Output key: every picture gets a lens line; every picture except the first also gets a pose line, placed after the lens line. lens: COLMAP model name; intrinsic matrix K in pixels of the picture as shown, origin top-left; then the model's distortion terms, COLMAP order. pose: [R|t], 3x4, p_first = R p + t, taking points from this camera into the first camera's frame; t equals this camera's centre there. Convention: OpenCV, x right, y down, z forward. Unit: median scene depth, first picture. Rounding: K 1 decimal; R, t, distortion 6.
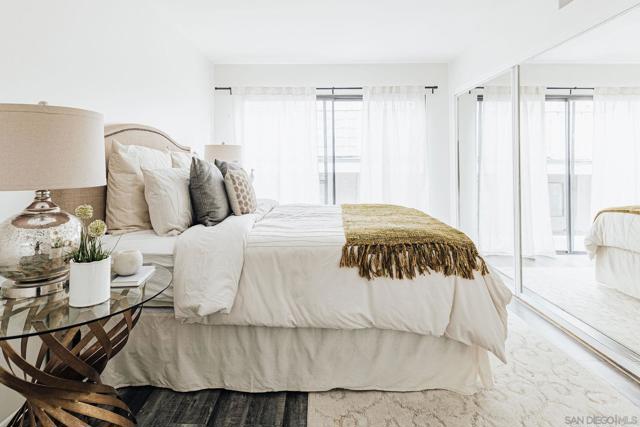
lens RADIAL K [[343.8, 0, 316.0], [0, 343.8, 162.4], [0, 0, 1]] dist [0.012053, -0.000252]
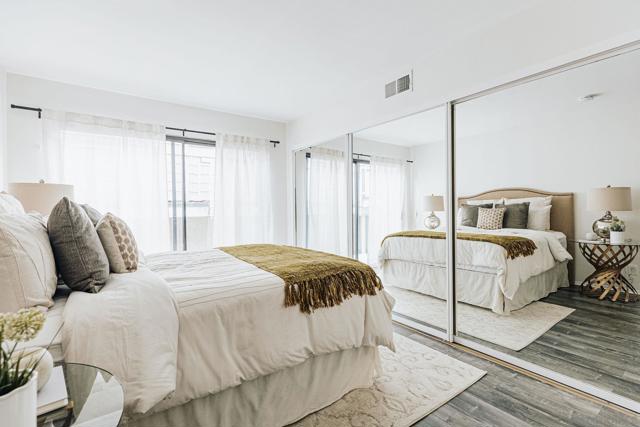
lens RADIAL K [[297.4, 0, 318.7], [0, 297.4, 209.8], [0, 0, 1]] dist [0.005543, -0.000818]
pose [[0.798268, -0.013529, 0.602151, -0.358933], [0.009919, 0.999907, 0.009316, 0.010525], [-0.602221, -0.001464, 0.798328, 0.236239]]
